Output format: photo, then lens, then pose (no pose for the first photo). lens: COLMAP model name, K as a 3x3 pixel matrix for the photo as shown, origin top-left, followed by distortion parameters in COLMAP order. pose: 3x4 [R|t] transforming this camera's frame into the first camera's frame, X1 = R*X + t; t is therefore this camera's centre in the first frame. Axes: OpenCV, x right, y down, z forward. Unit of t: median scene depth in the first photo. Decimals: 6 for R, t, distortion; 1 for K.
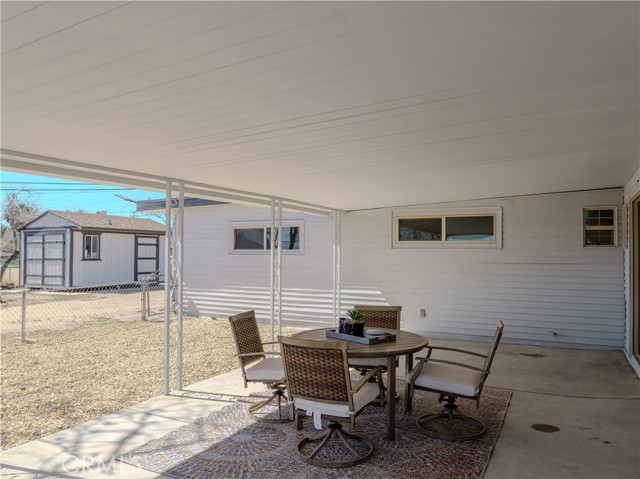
lens RADIAL K [[454.2, 0, 320.0], [0, 454.2, 240.5], [0, 0, 1]] dist [-0.038498, -0.001610]
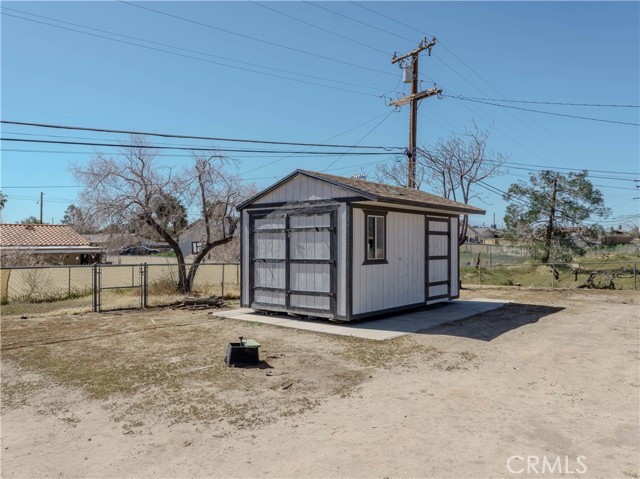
lens RADIAL K [[454.2, 0, 320.3], [0, 454.2, 237.9], [0, 0, 1]] dist [-0.038498, -0.001610]
pose [[0.968185, -0.000026, -0.250237, -0.442771], [0.004907, 0.999810, 0.018882, 0.003881], [0.250189, -0.019509, 0.968000, 0.474871]]
